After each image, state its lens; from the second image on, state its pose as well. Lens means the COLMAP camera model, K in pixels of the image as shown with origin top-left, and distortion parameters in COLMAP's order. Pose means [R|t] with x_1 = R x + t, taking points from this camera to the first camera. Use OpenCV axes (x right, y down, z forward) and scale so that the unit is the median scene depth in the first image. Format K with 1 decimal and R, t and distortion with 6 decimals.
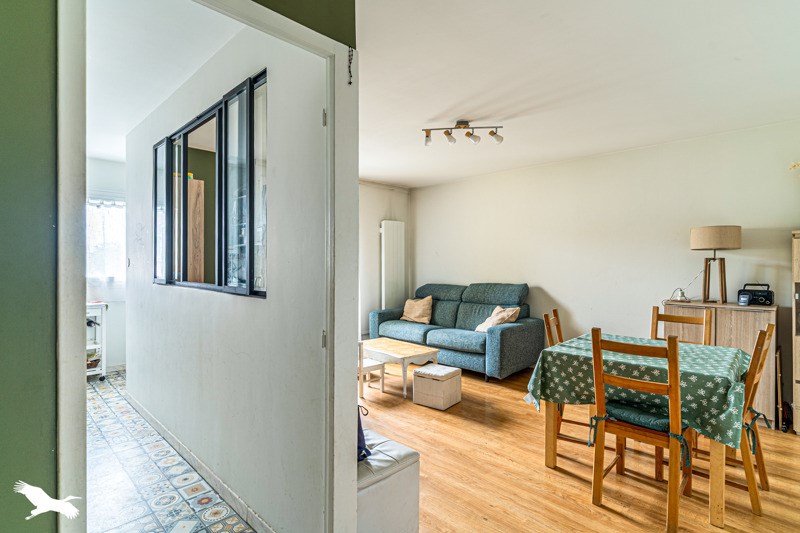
lens RADIAL K [[407.9, 0, 398.4], [0, 407.9, 264.5], [0, 0, 1]] dist [-0.003131, -0.000033]
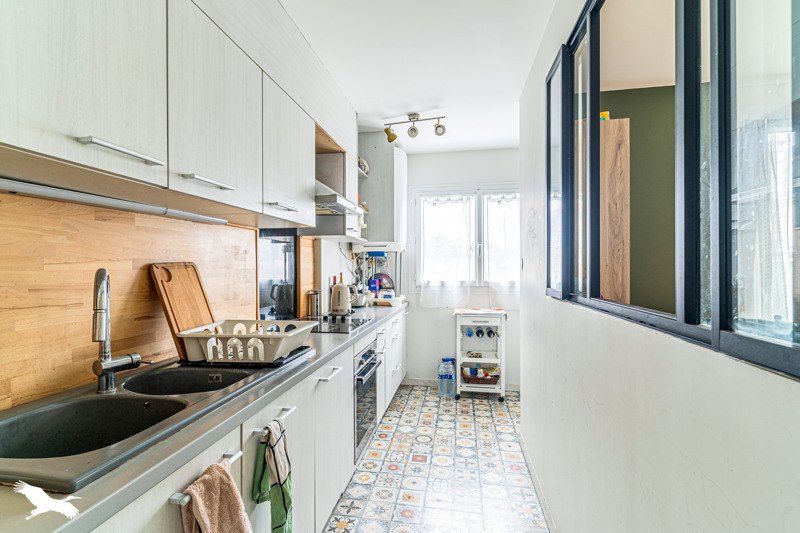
lens RADIAL K [[359.3, 0, 397.9], [0, 359.3, 265.6], [0, 0, 1]] dist [-0.005316, -0.000135]
pose [[0.540706, -0.007630, -0.841177, -0.243036], [0.000477, 0.999961, -0.008764, 0.004347], [0.841212, 0.004338, 0.540689, 0.479175]]
